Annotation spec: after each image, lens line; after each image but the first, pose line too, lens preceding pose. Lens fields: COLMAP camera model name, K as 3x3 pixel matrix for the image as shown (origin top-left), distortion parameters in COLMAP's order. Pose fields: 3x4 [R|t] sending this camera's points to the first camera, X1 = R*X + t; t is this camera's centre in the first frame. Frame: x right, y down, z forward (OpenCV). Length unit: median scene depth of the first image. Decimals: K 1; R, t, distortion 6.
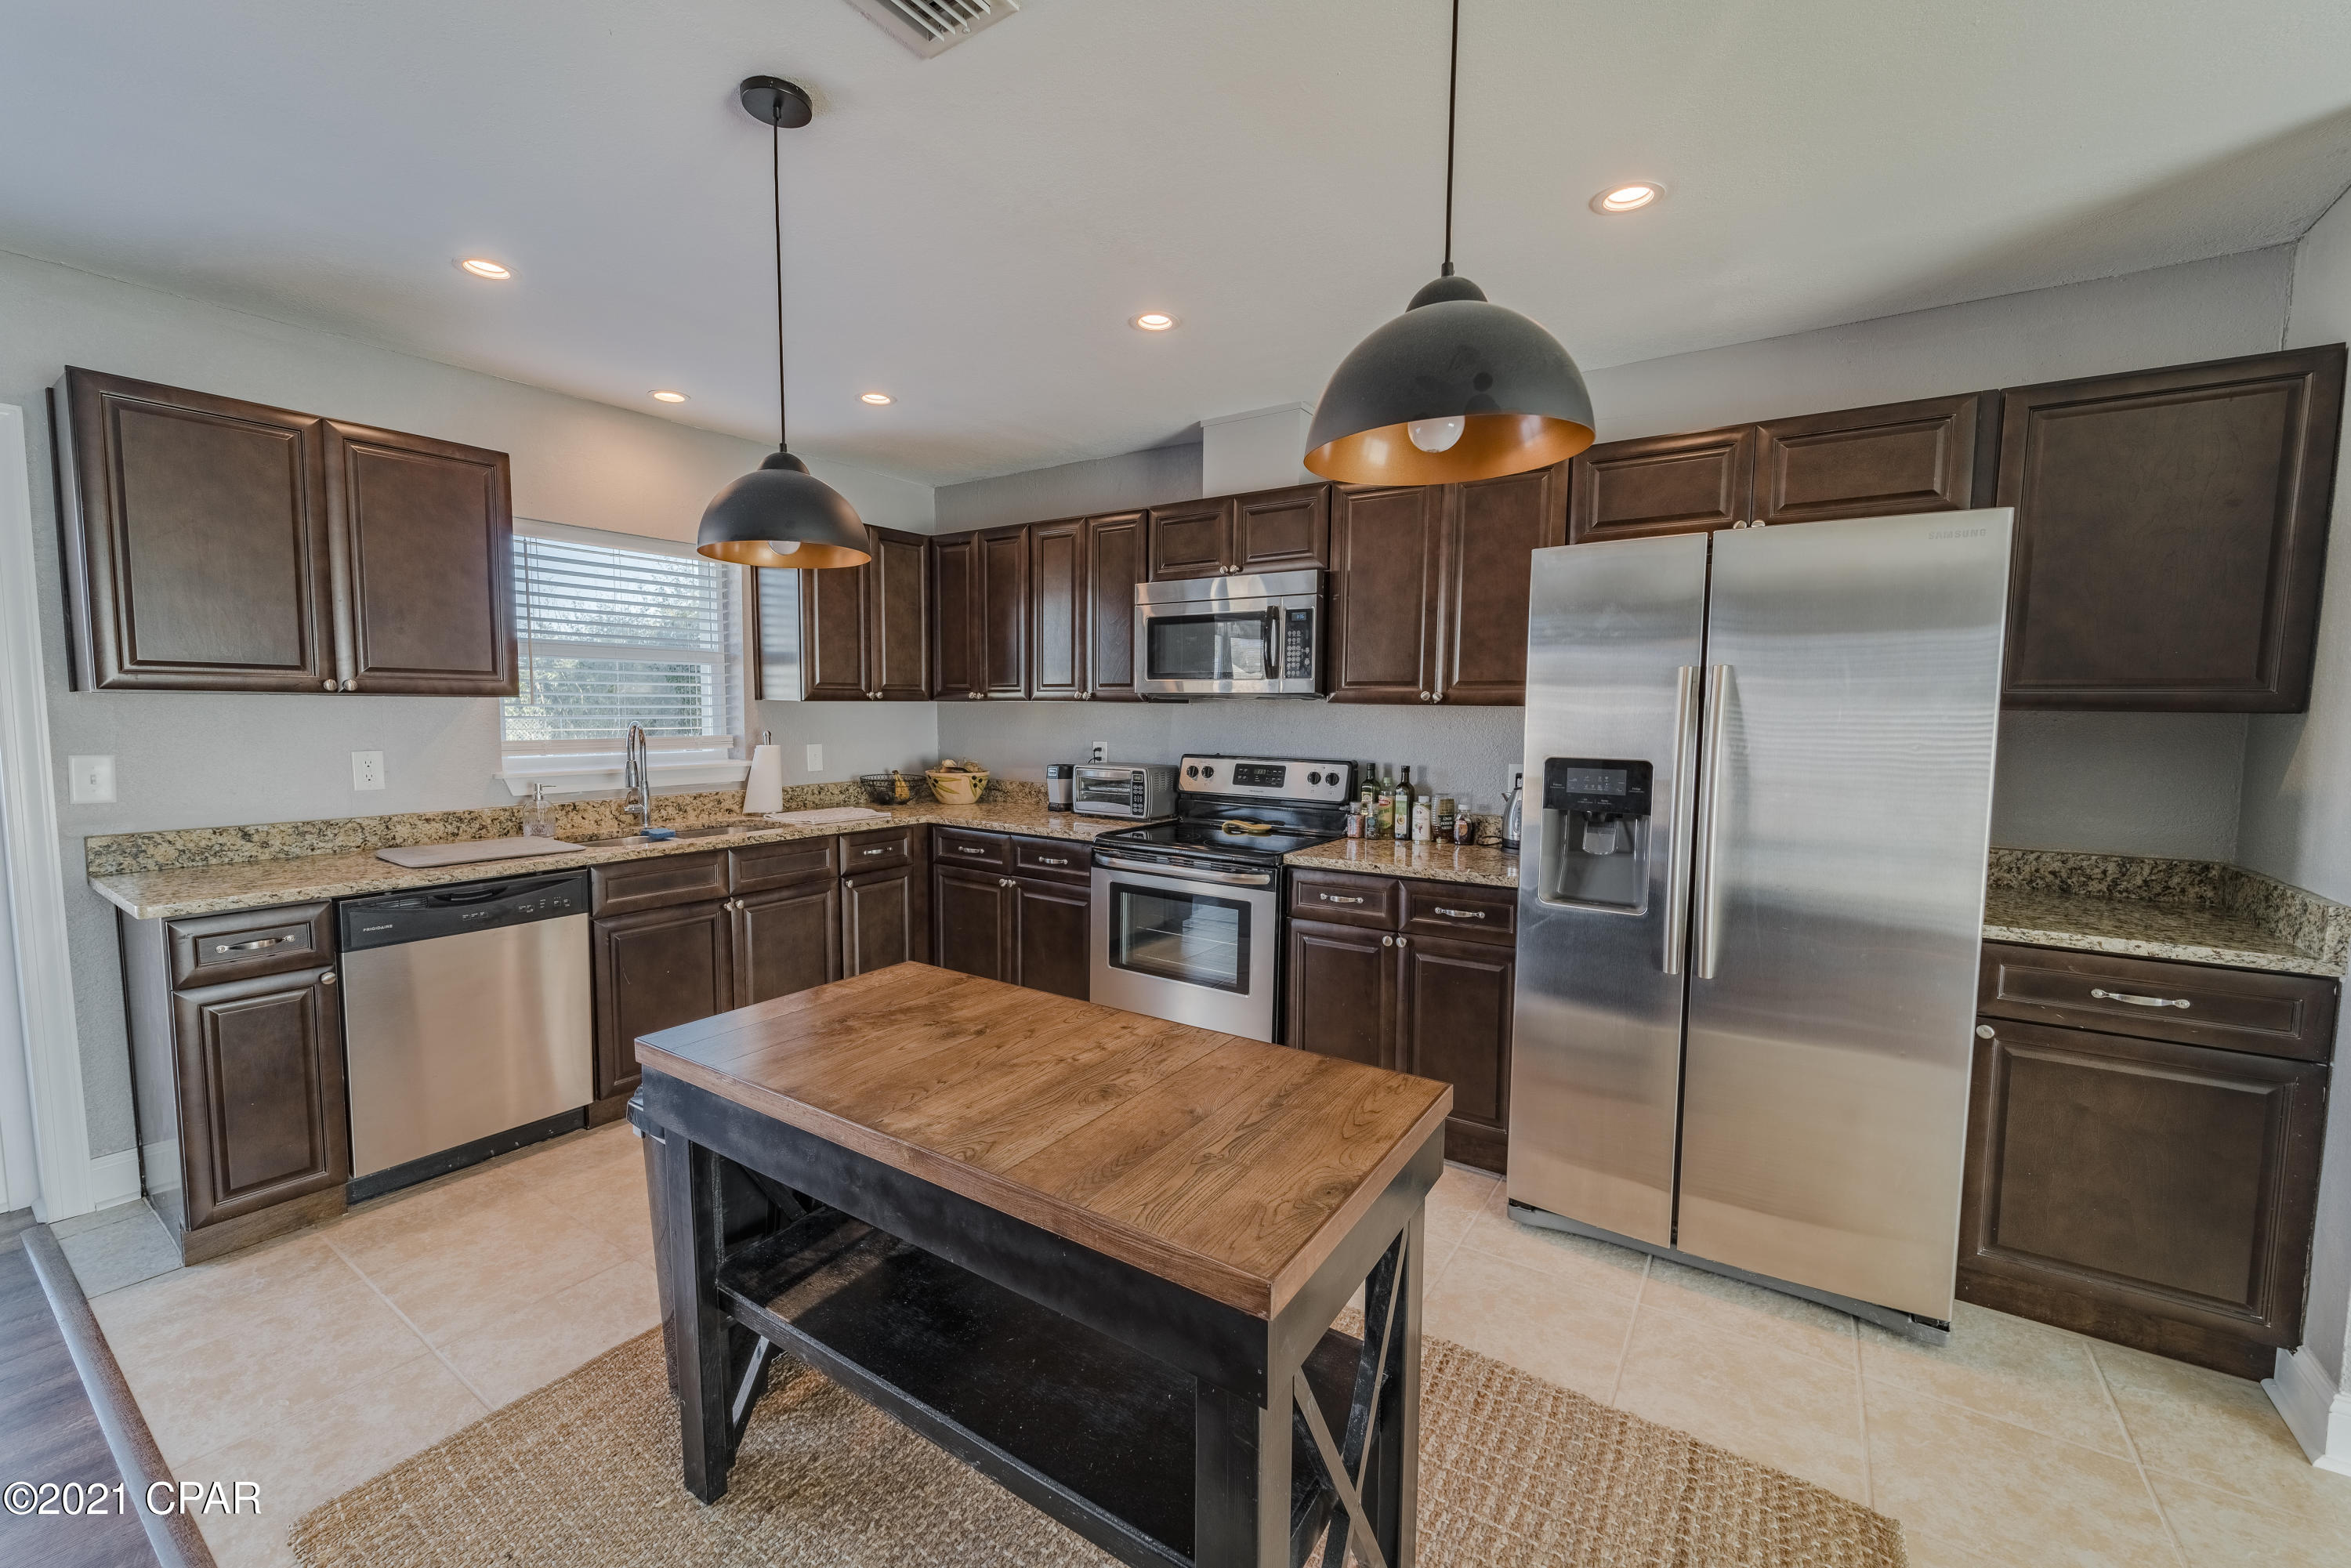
lens RADIAL K [[936.1, 0, 1161.8], [0, 936.1, 781.2], [0, 0, 1]] dist [-0.001222, -0.000861]
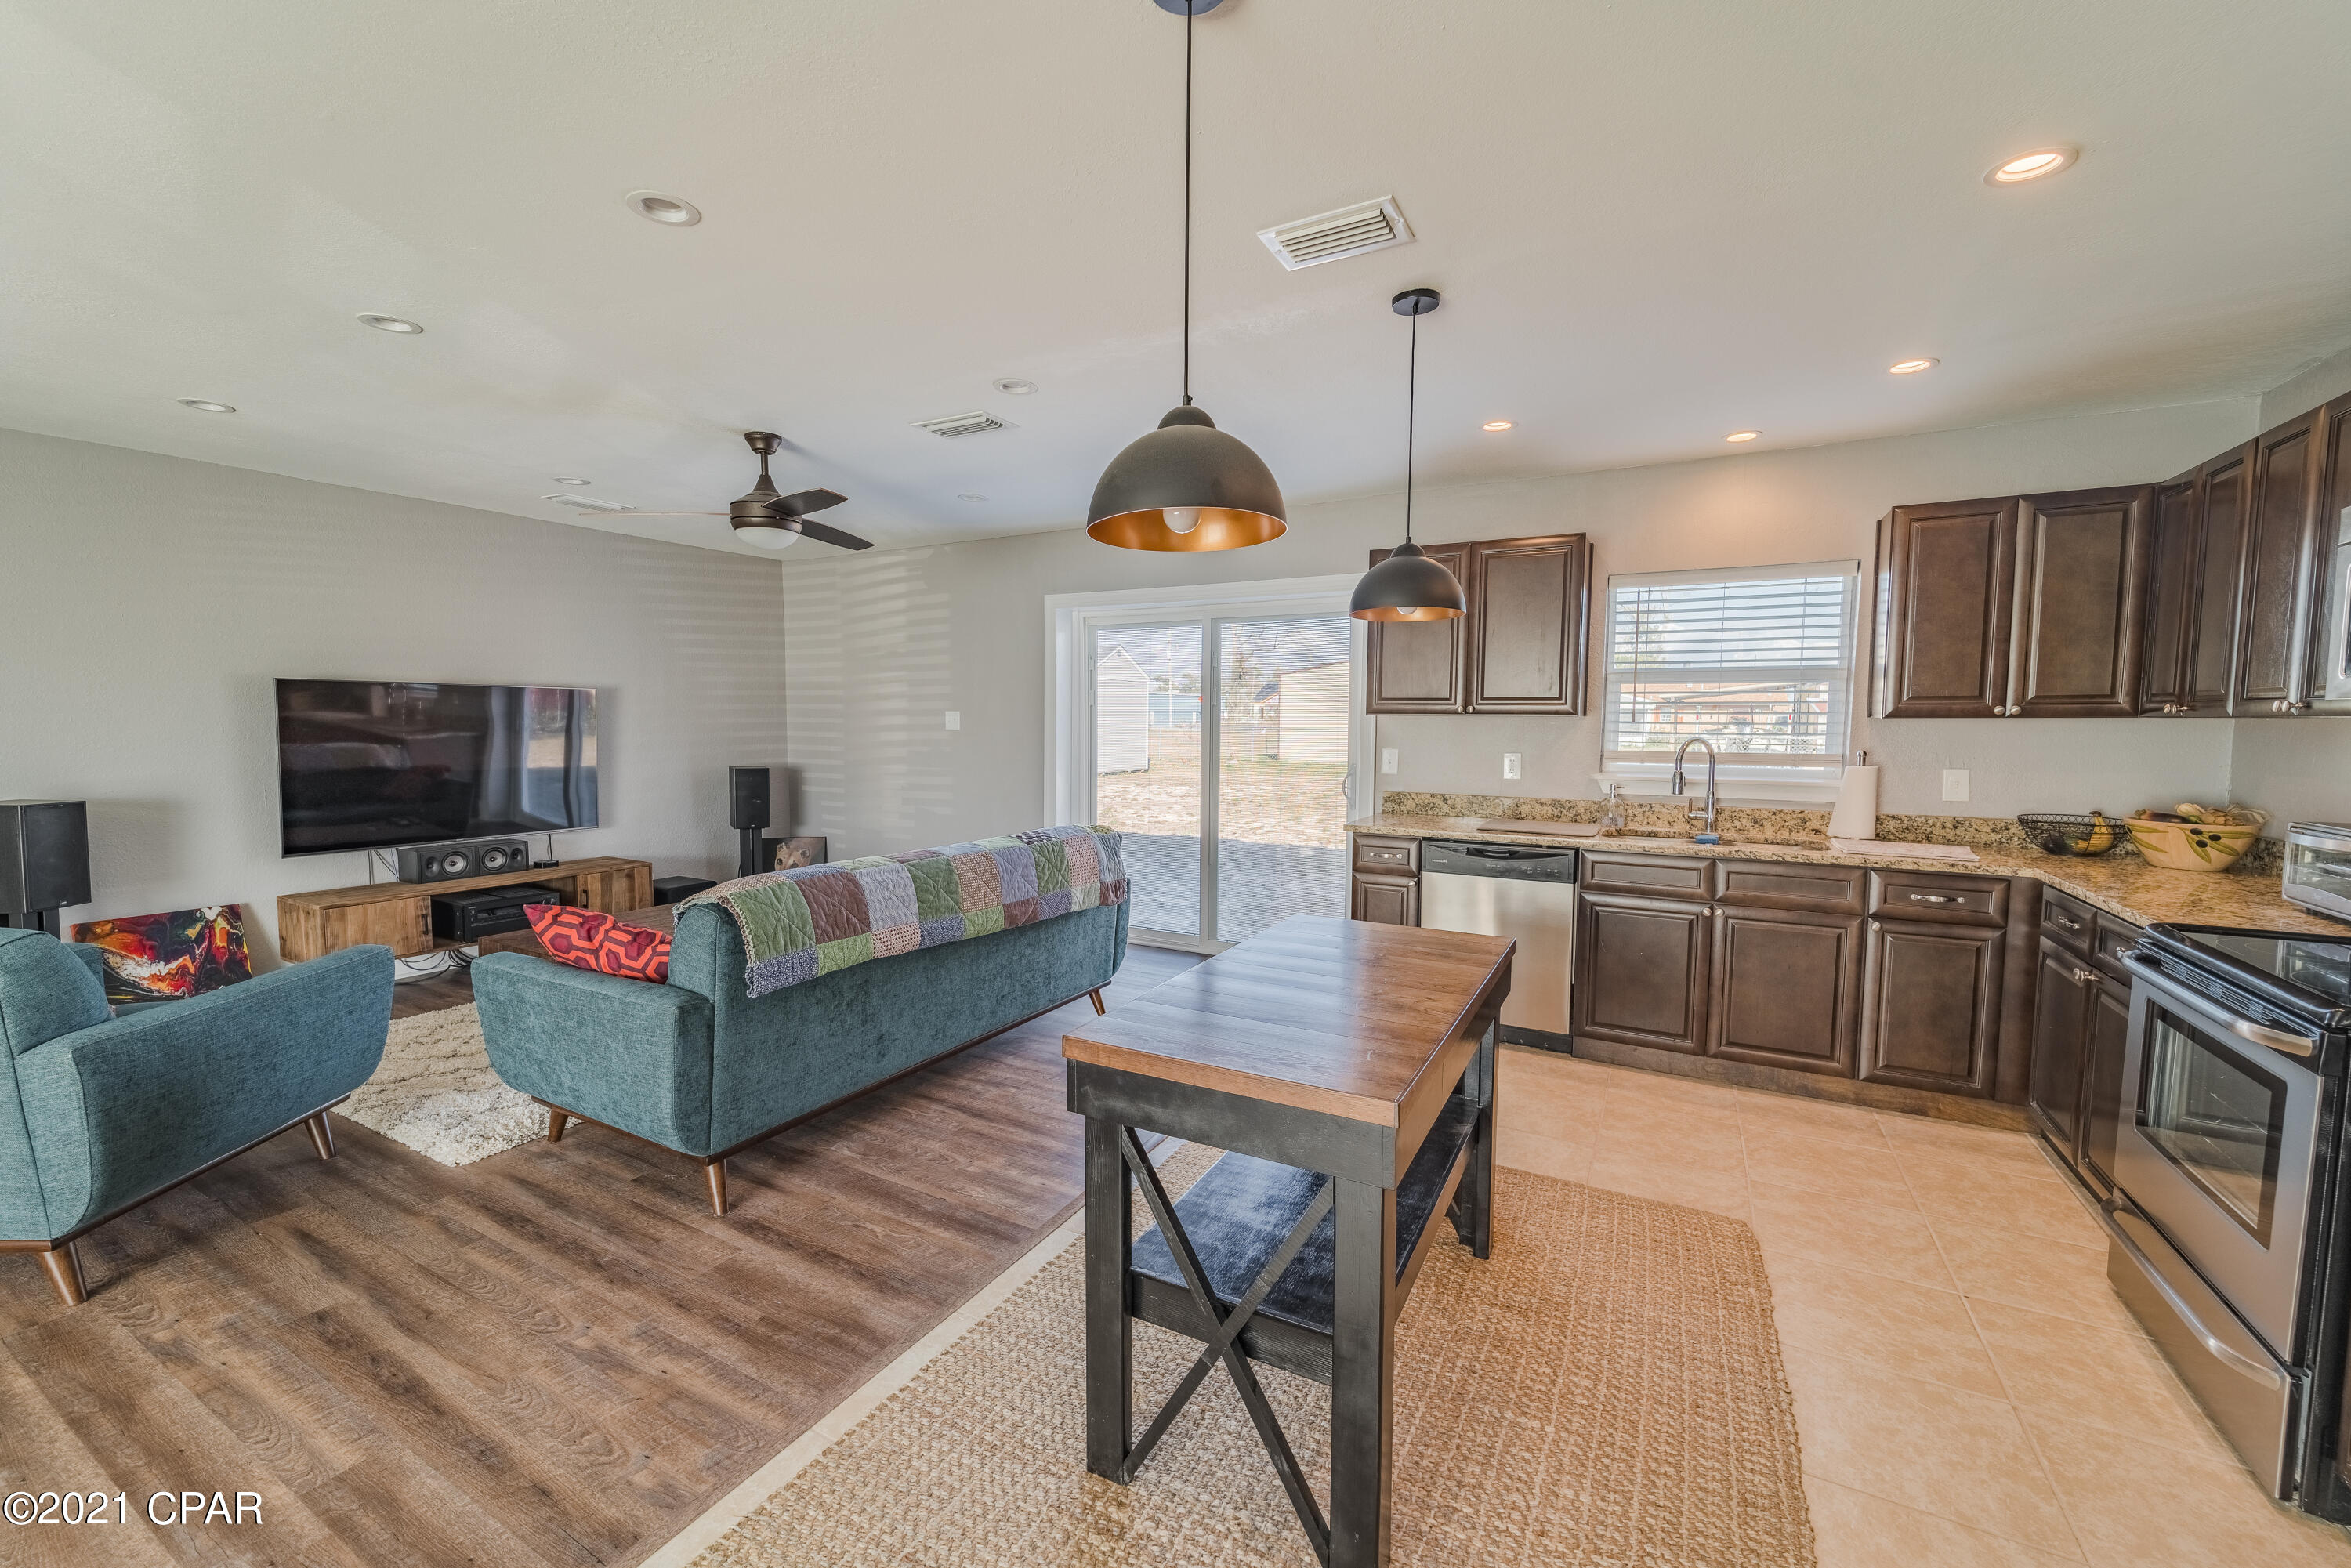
lens RADIAL K [[936.1, 0, 1157.7], [0, 936.1, 785.3], [0, 0, 1]] dist [-0.001222, -0.000861]
pose [[0.093025, 0.065312, -0.993519, 0.583603], [-0.084170, 0.994790, 0.057515, -0.019425], [0.992100, 0.078274, 0.098037, 0.297103]]
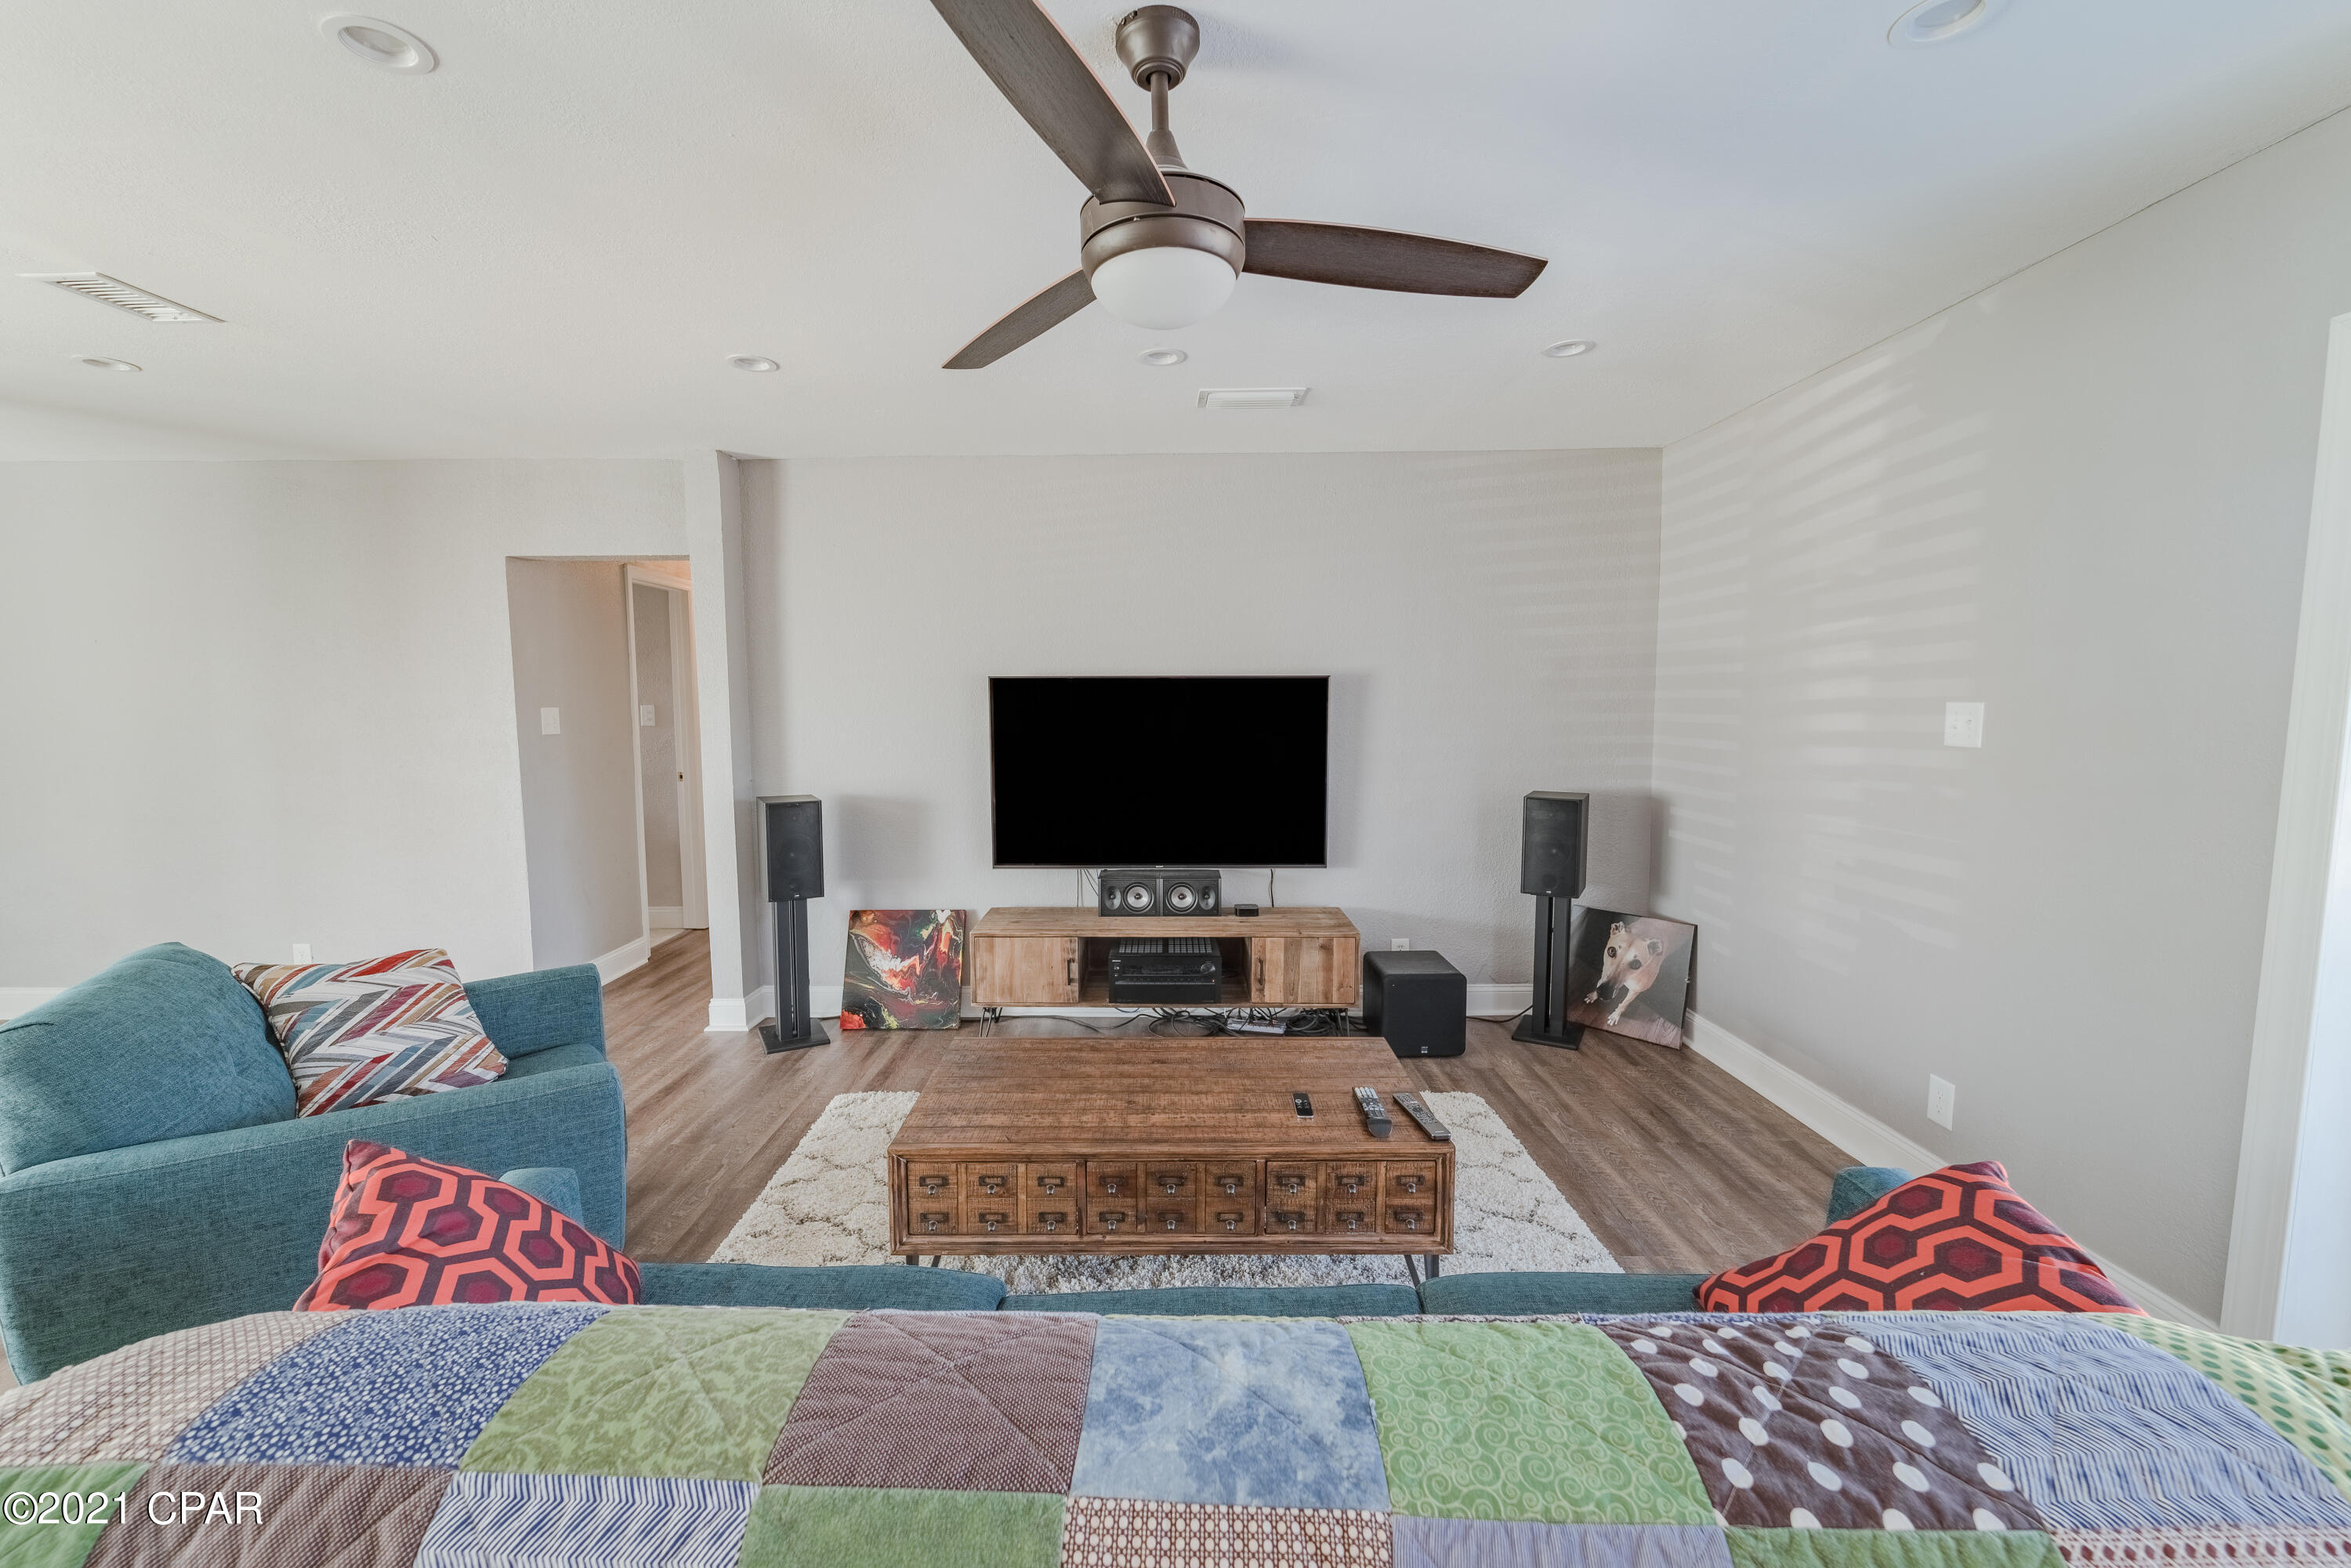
lens RADIAL K [[936.1, 0, 1153.7], [0, 936.1, 787.8], [0, 0, 1]] dist [-0.001222, -0.000861]
pose [[-0.824567, 0.049634, -0.563583, -0.421296], [-0.044865, 0.987271, 0.152589, -0.044575], [0.563982, 0.151105, -0.811844, 0.322881]]
